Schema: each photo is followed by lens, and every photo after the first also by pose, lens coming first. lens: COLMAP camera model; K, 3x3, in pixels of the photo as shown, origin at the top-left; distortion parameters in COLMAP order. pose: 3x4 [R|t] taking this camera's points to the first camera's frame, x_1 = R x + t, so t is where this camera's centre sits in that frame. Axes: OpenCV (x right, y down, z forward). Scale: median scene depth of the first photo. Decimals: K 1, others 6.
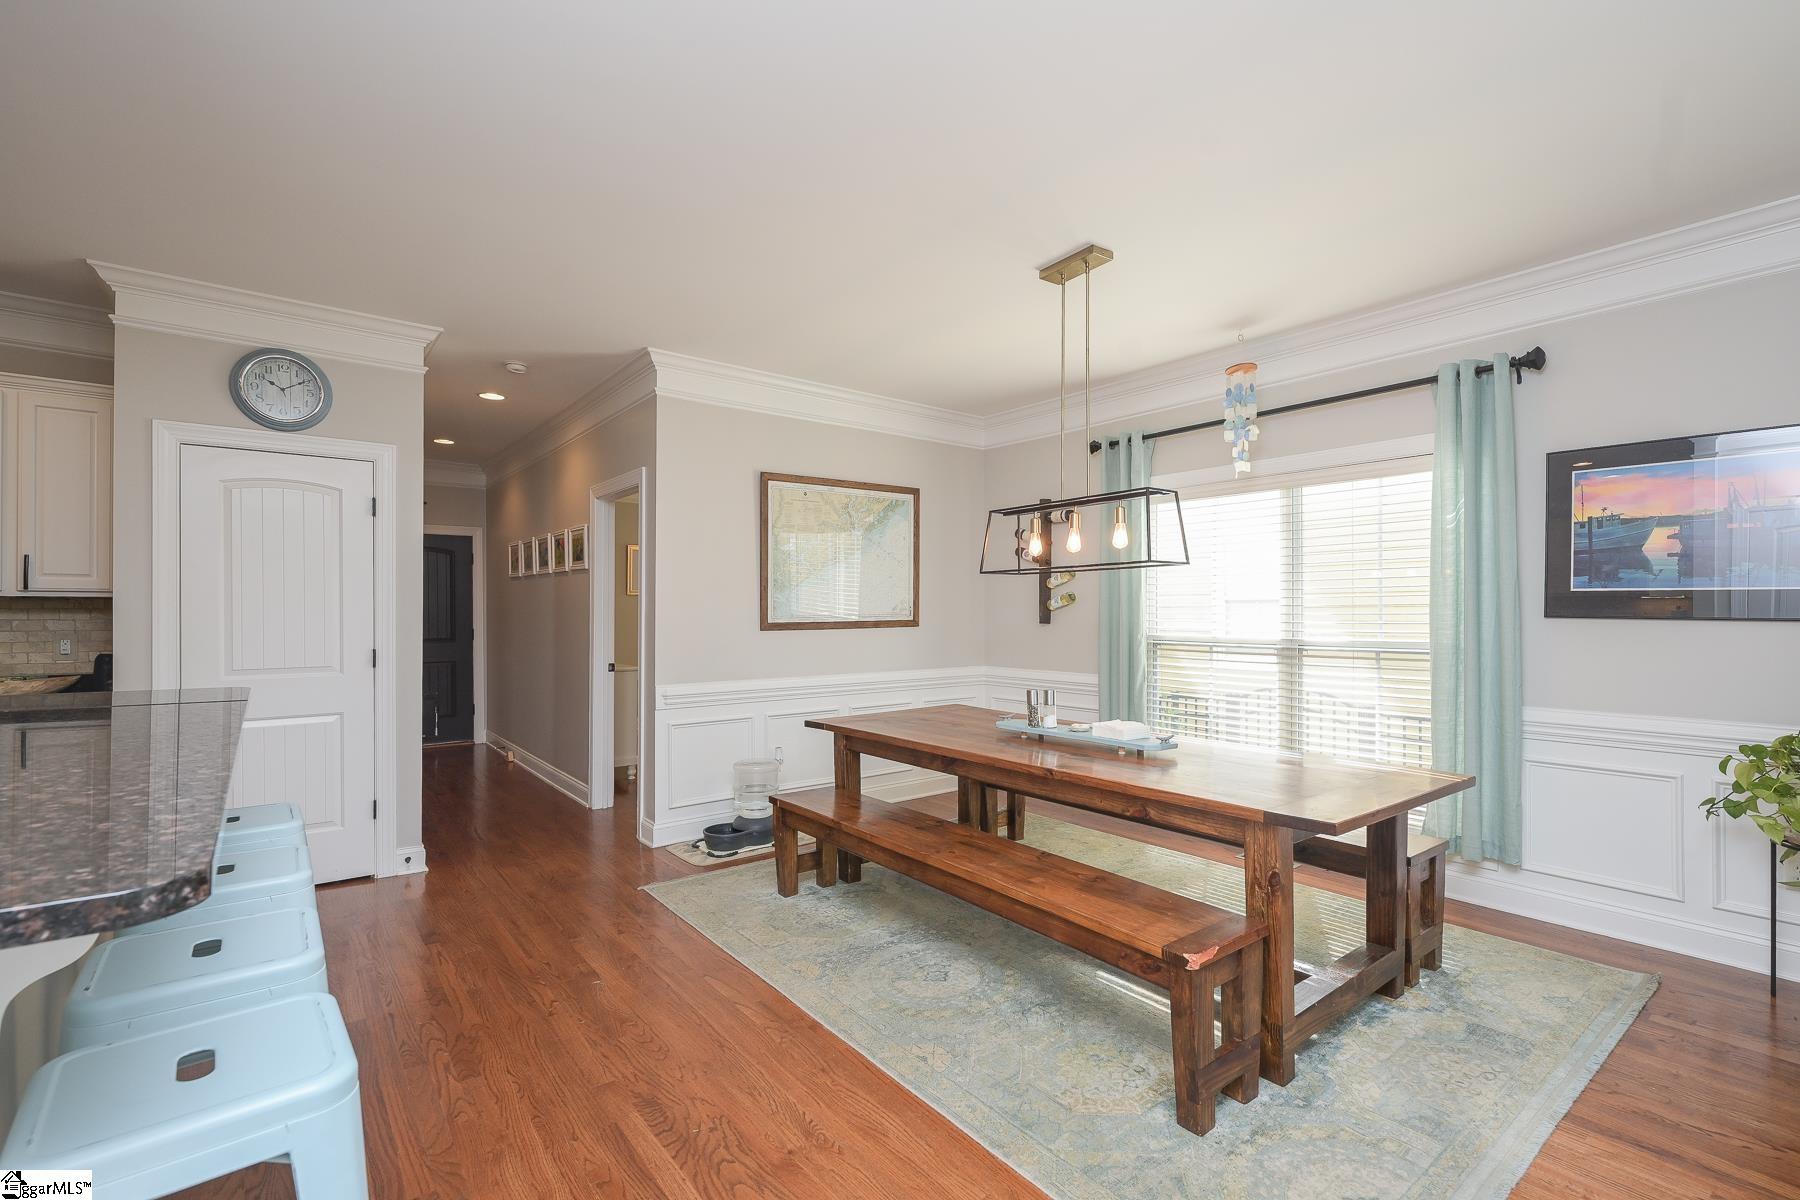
lens RADIAL K [[784.4, 0, 883.7], [0, 784.4, 604.2], [0, 0, 1]] dist [0.004221, 0.000653]
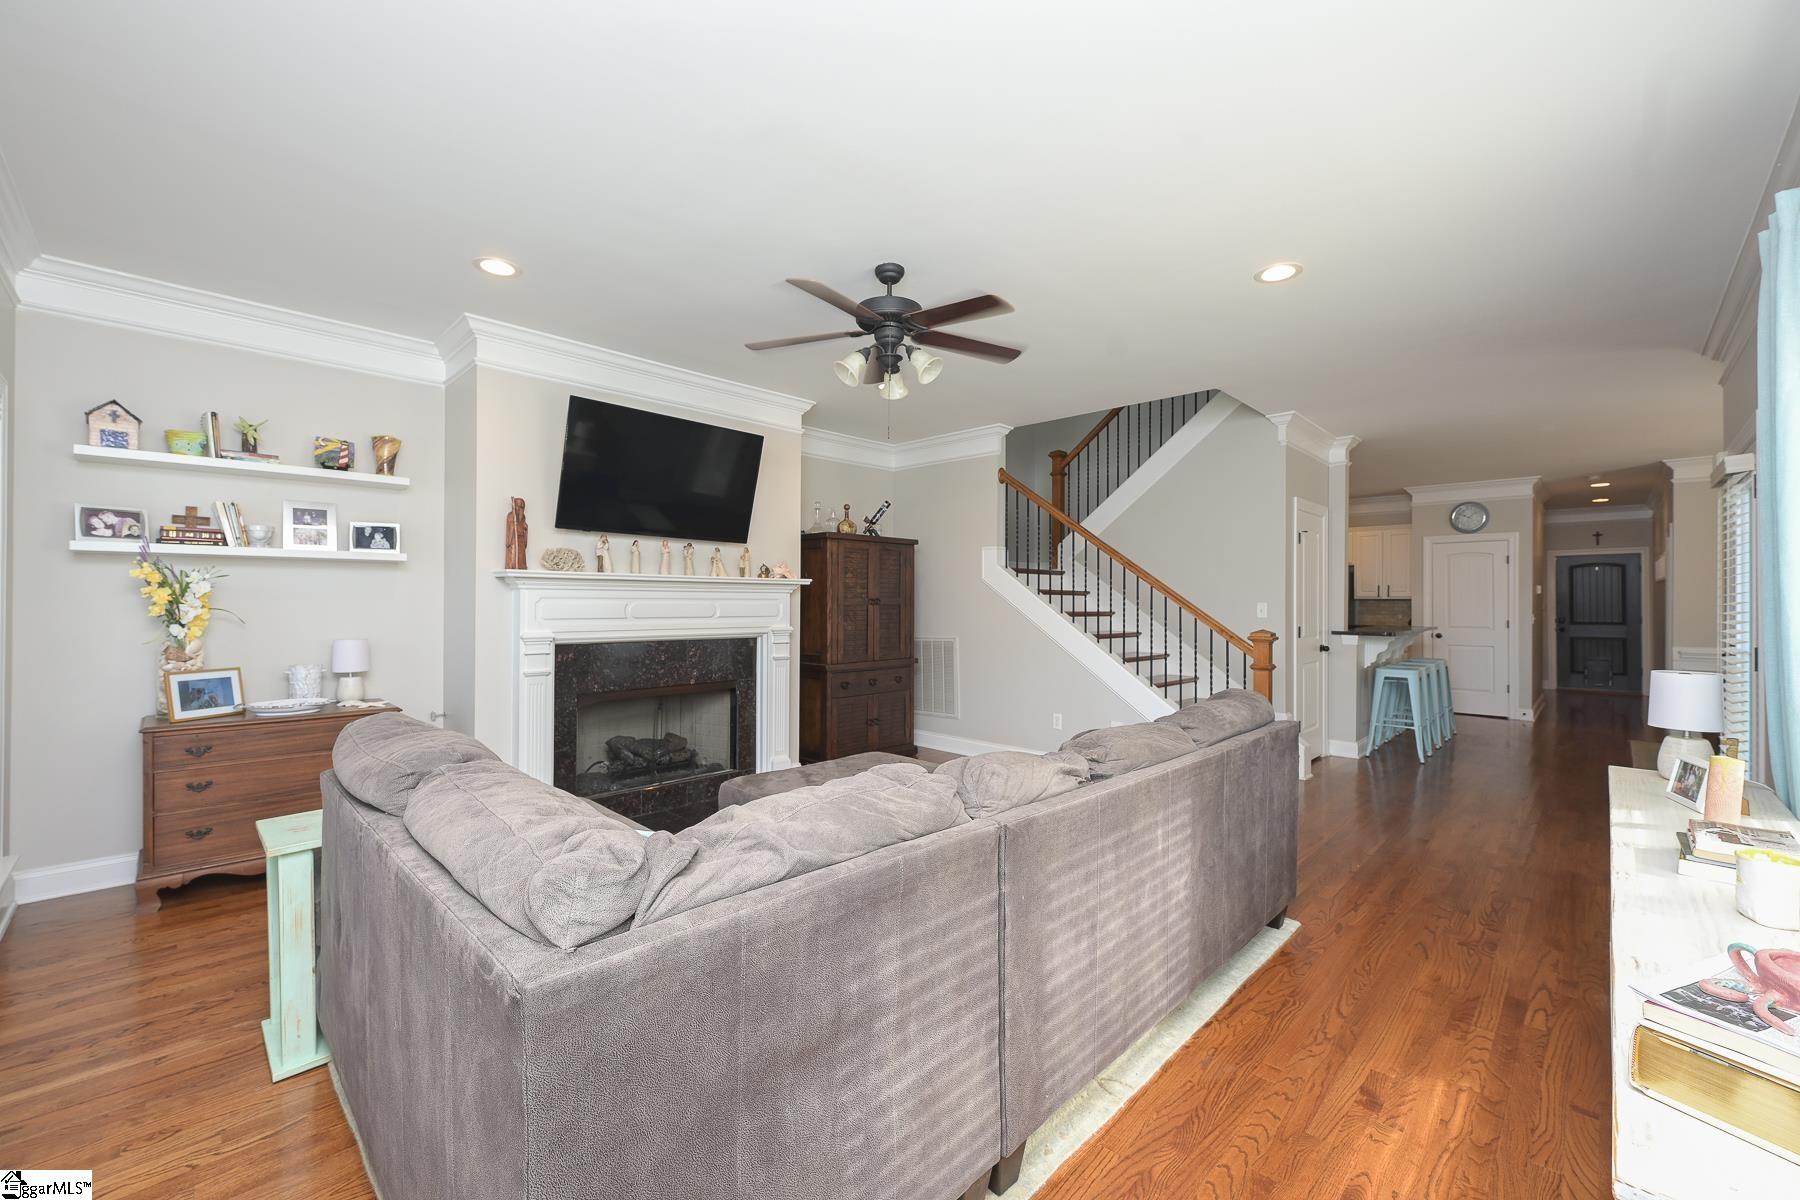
lens RADIAL K [[716.7, 0, 907.5], [0, 716.7, 602.0], [0, 0, 1]] dist [-0.002623, 0.000262]
pose [[0.140535, 0.000469, -0.990076, 1.195881], [0.005760, 0.999983, 0.001291, -0.011051], [0.990059, -0.005884, 0.140529, -1.056548]]
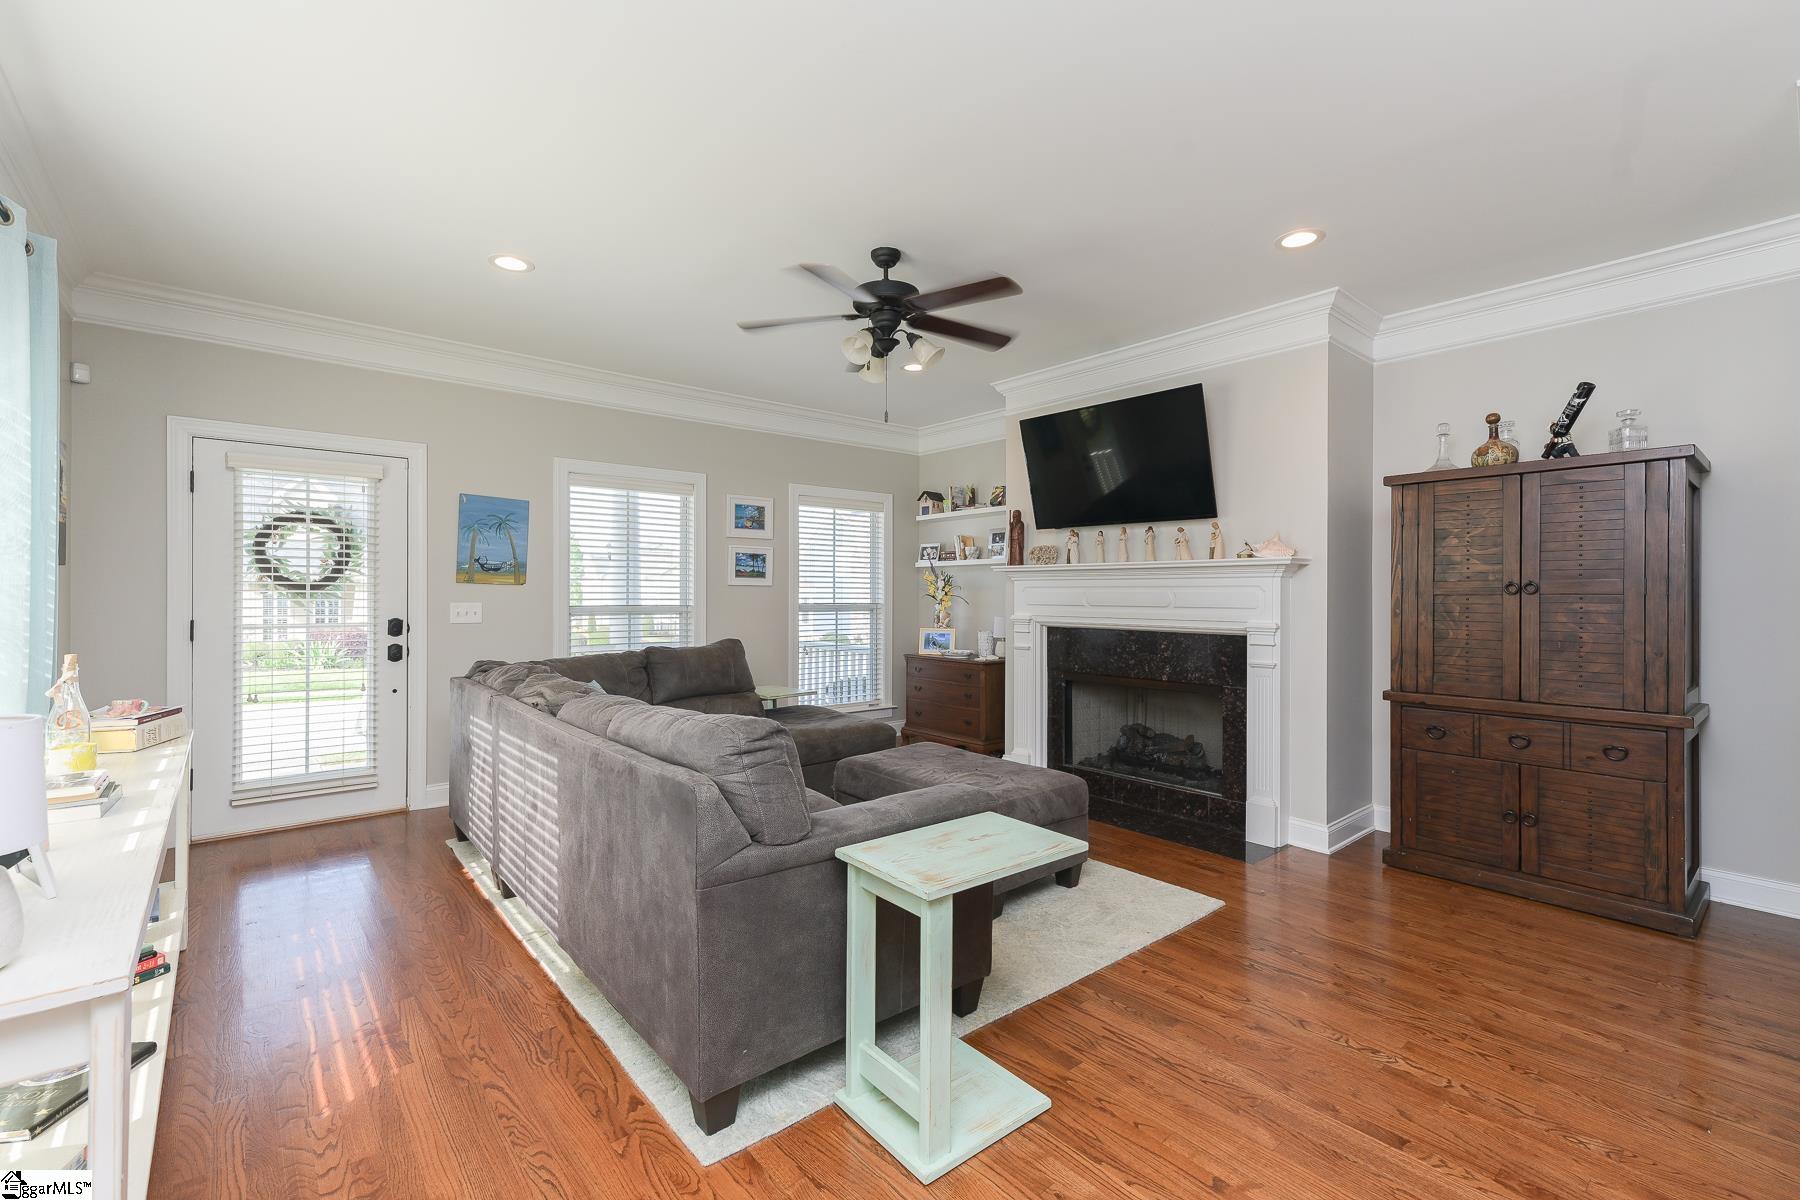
lens RADIAL K [[784.4, 0, 906.3], [0, 784.4, 593.7], [0, 0, 1]] dist [0.004221, 0.000653]
pose [[-0.998693, -0.004007, -0.050945, 0.441170], [-0.003408, 0.999924, -0.011840, 0.008360], [0.050989, -0.011651, -0.998631, -0.114477]]
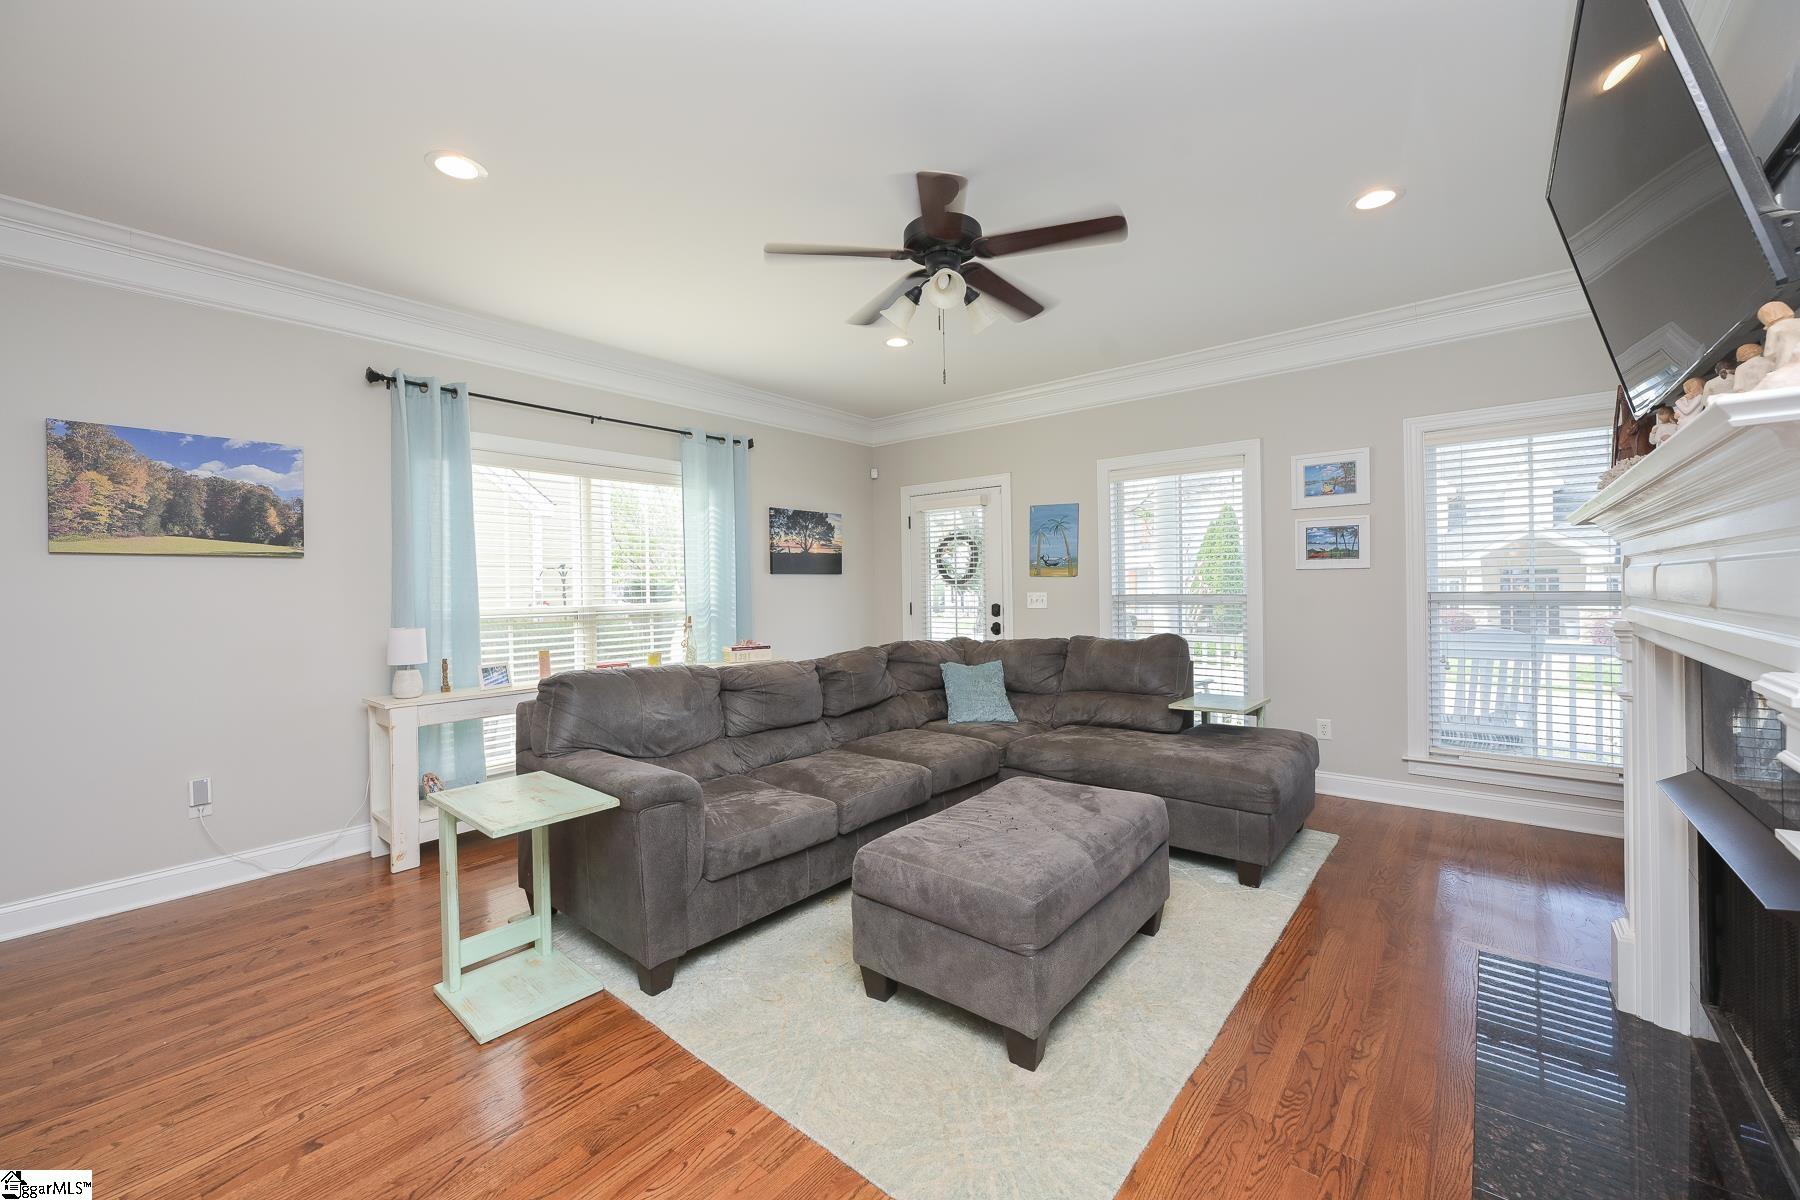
lens RADIAL K [[716.7, 0, 896.3], [0, 716.7, 588.5], [0, 0, 1]] dist [-0.002623, 0.000262]
pose [[-0.211013, 0.000639, 0.977483, -0.232072], [0.005630, 0.999984, 0.000562, 0.000962], [-0.977467, 0.005622, -0.211013, -0.785376]]
